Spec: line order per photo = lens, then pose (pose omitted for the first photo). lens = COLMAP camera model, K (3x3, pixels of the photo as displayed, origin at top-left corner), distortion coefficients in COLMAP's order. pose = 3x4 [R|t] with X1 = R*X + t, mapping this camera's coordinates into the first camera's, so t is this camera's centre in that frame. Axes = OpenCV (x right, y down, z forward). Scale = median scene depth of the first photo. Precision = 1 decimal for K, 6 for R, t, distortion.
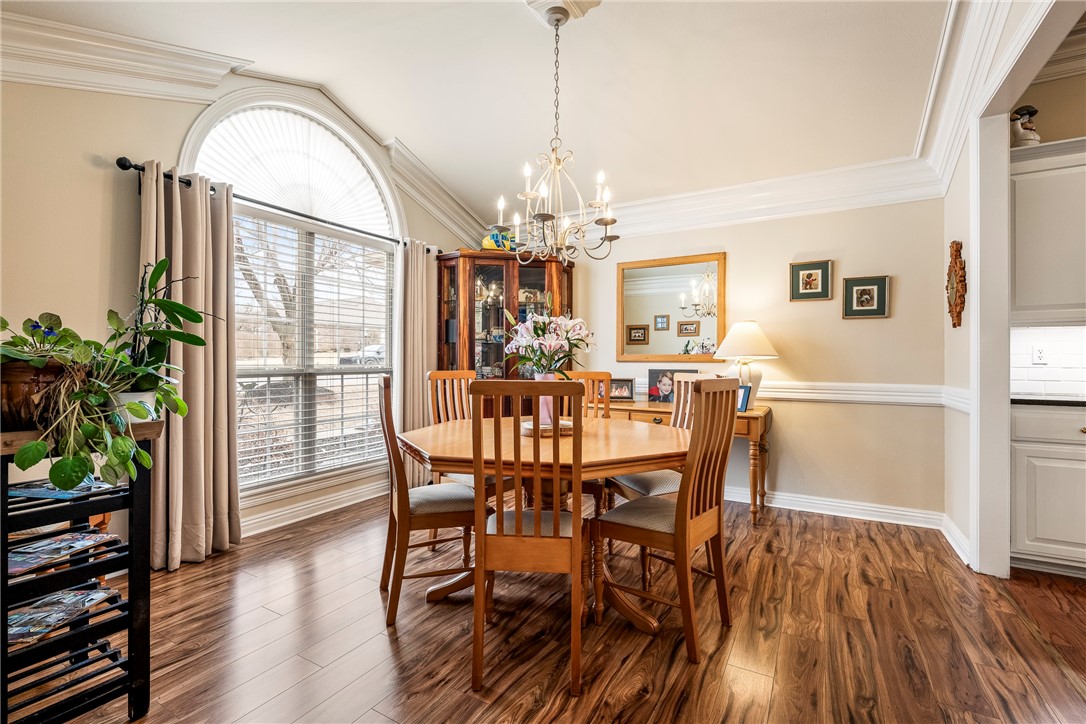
lens RADIAL K [[479.7, 0, 539.2], [0, 479.7, 364.6], [0, 0, 1]] dist [-0.000428, -0.000069]
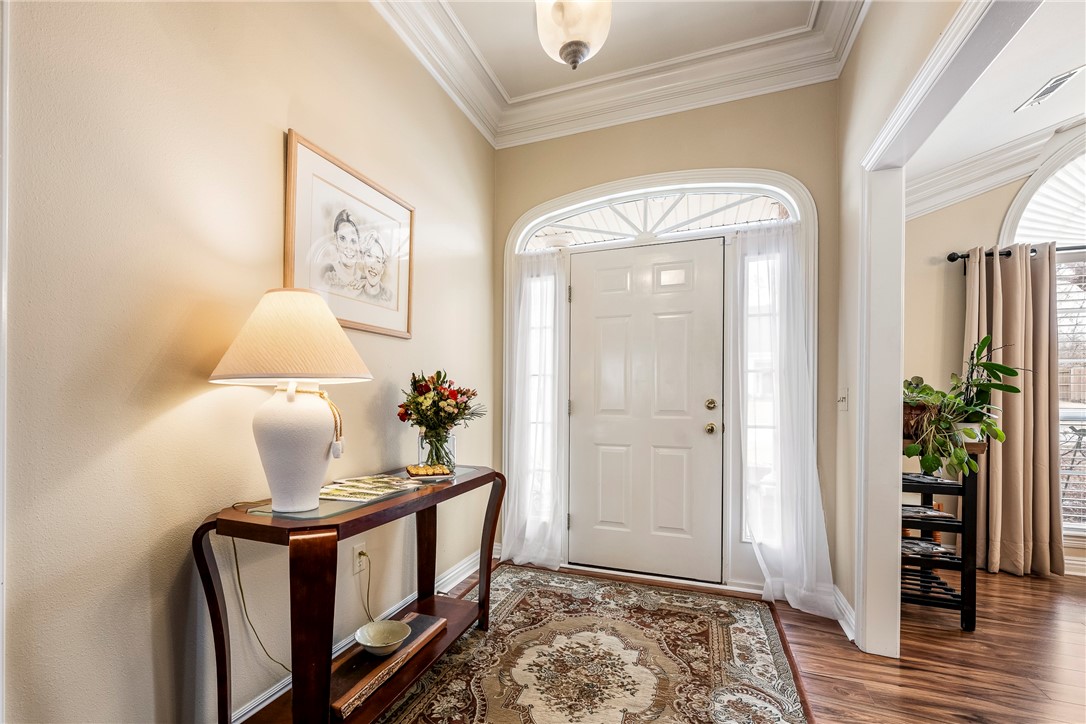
lens RADIAL K [[504.7, 0, 490.5], [0, 504.7, 397.5], [0, 0, 1]] dist [-0.001264, -0.000301]
pose [[0.135762, -0.009599, -0.990695, 0.554168], [-0.016578, 0.999791, -0.011959, 0.018588], [0.990603, 0.018047, 0.135575, -0.733982]]
